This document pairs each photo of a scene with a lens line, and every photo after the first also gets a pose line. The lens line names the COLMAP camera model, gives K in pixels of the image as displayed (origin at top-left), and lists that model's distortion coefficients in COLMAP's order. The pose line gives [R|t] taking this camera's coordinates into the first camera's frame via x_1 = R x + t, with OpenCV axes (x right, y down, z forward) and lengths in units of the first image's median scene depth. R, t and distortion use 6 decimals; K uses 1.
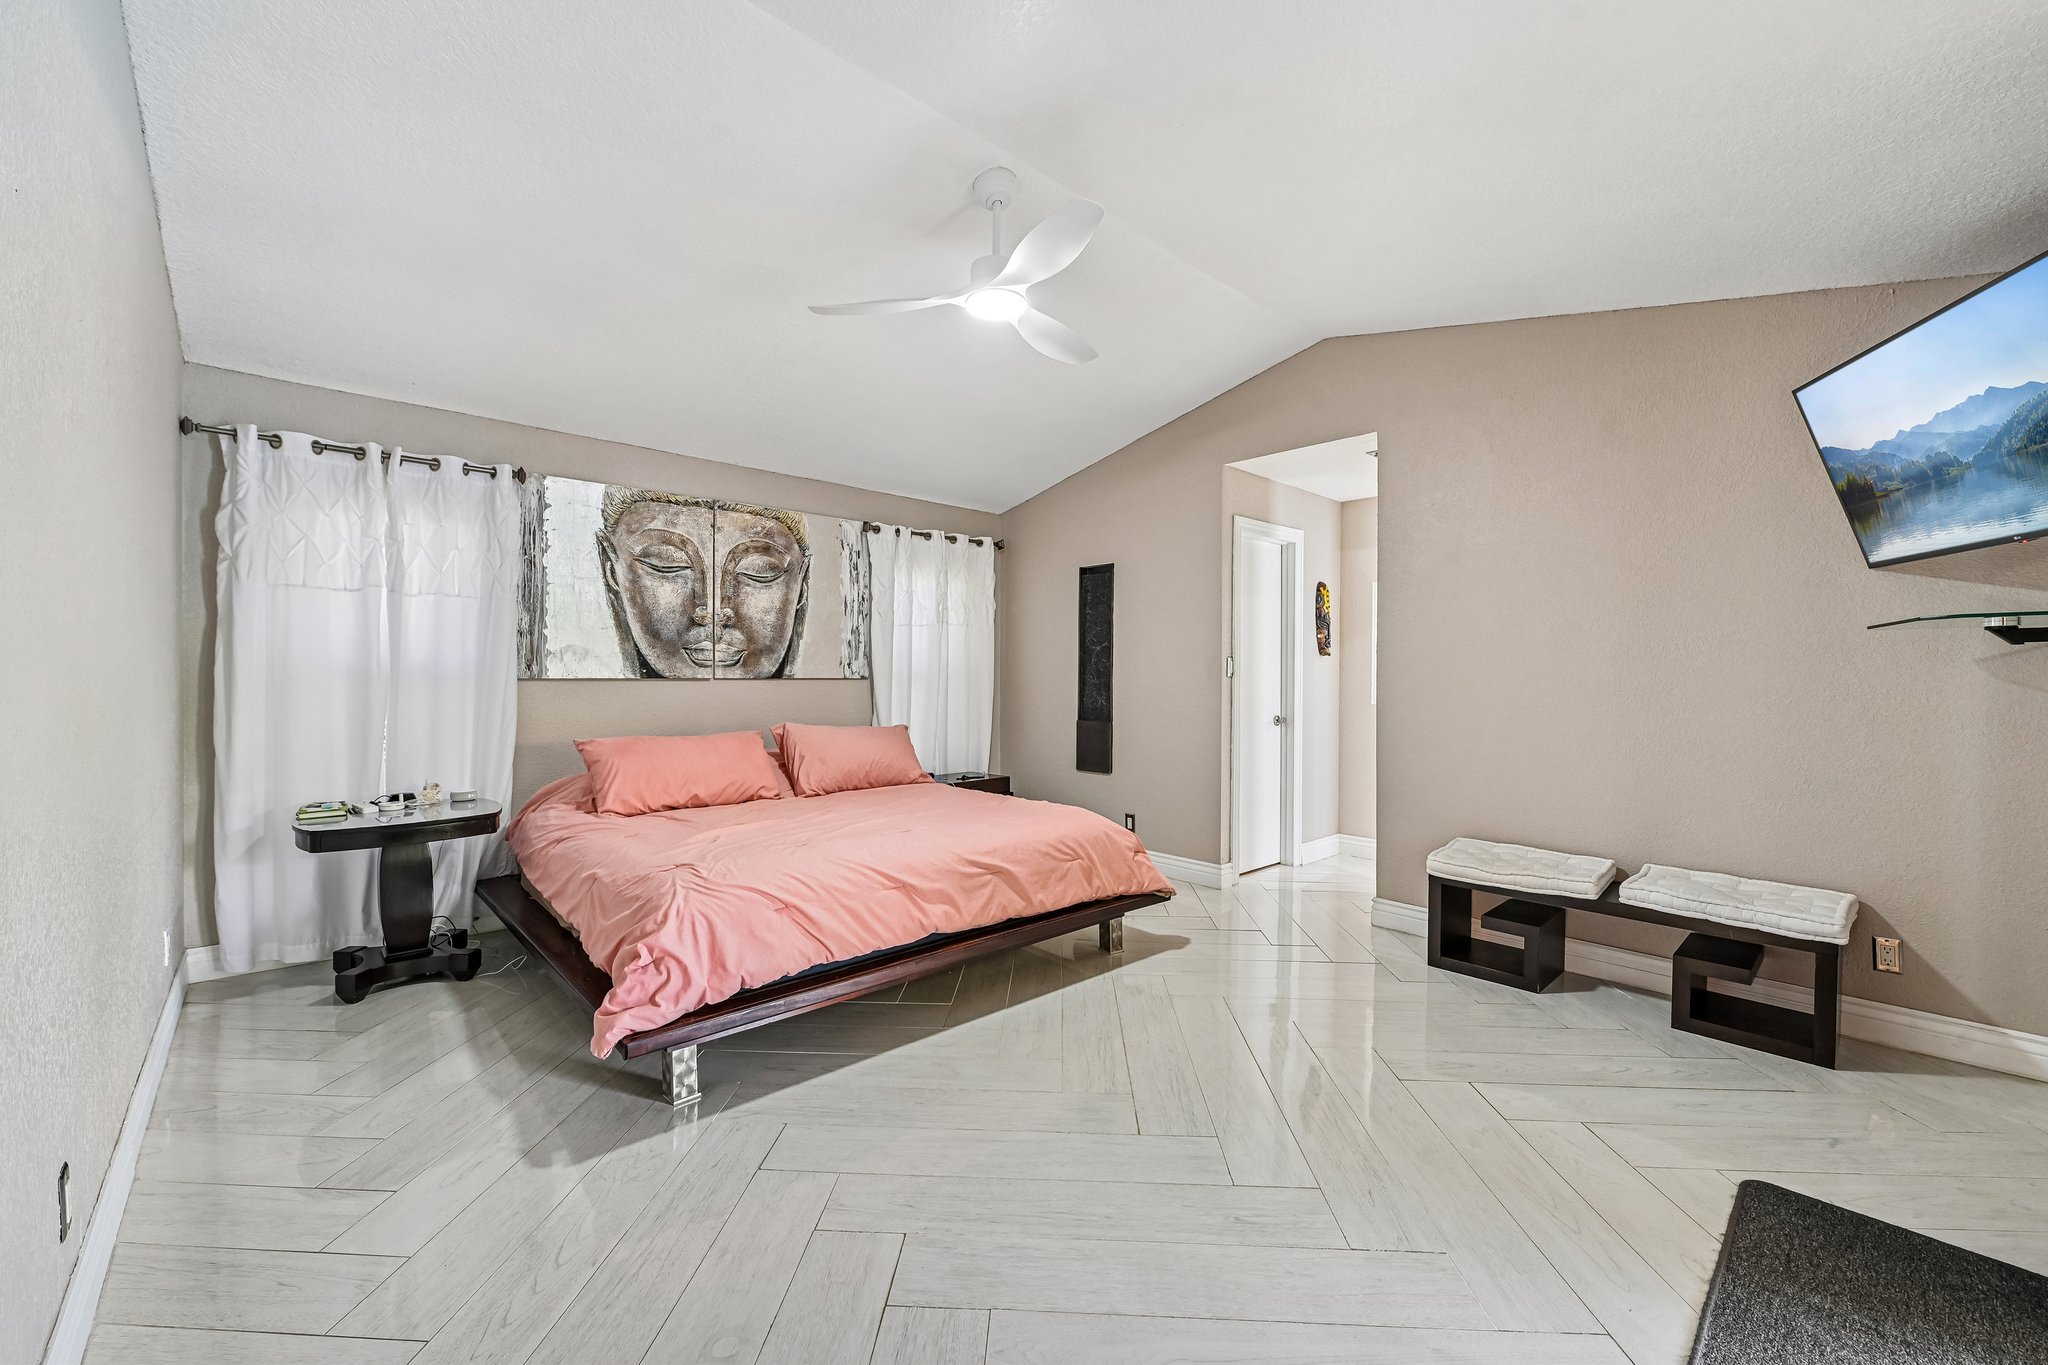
lens RADIAL K [[821.6, 0, 1024.0], [0, 821.6, 682.5], [0, 0, 1]] dist [0.001323, -0.003452]
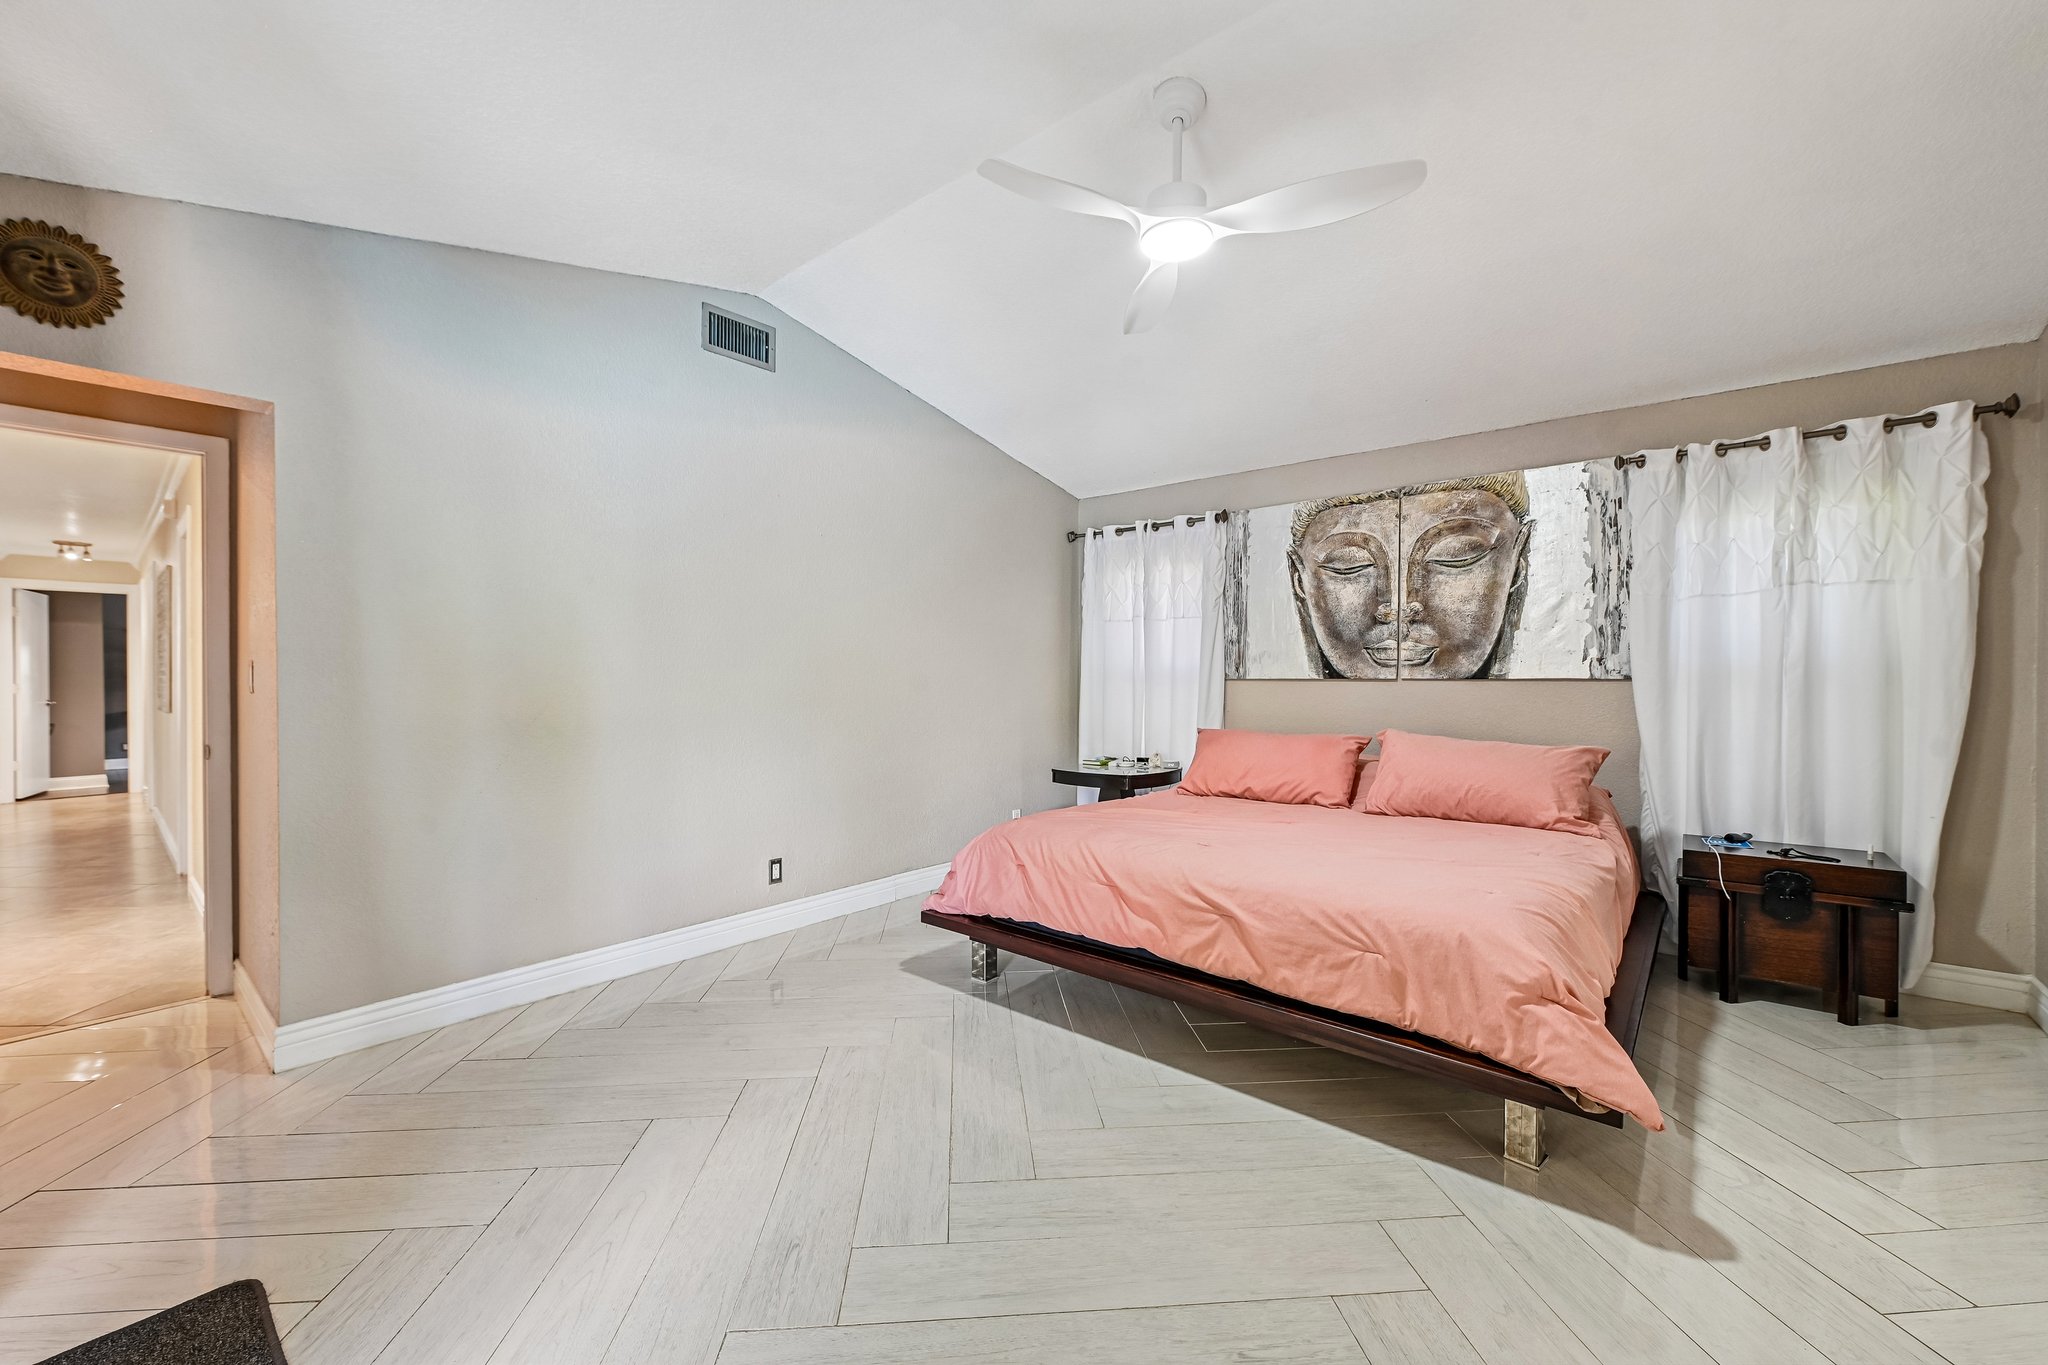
lens RADIAL K [[821.6, 0, 1024.0], [0, 821.6, 682.5], [0, 0, 1]] dist [0.001323, -0.003452]
pose [[0.110477, 0.005202, -0.993865, 0.515923], [-0.007036, 0.999965, 0.004452, -0.002036], [0.993854, 0.006501, 0.110510, 0.483708]]
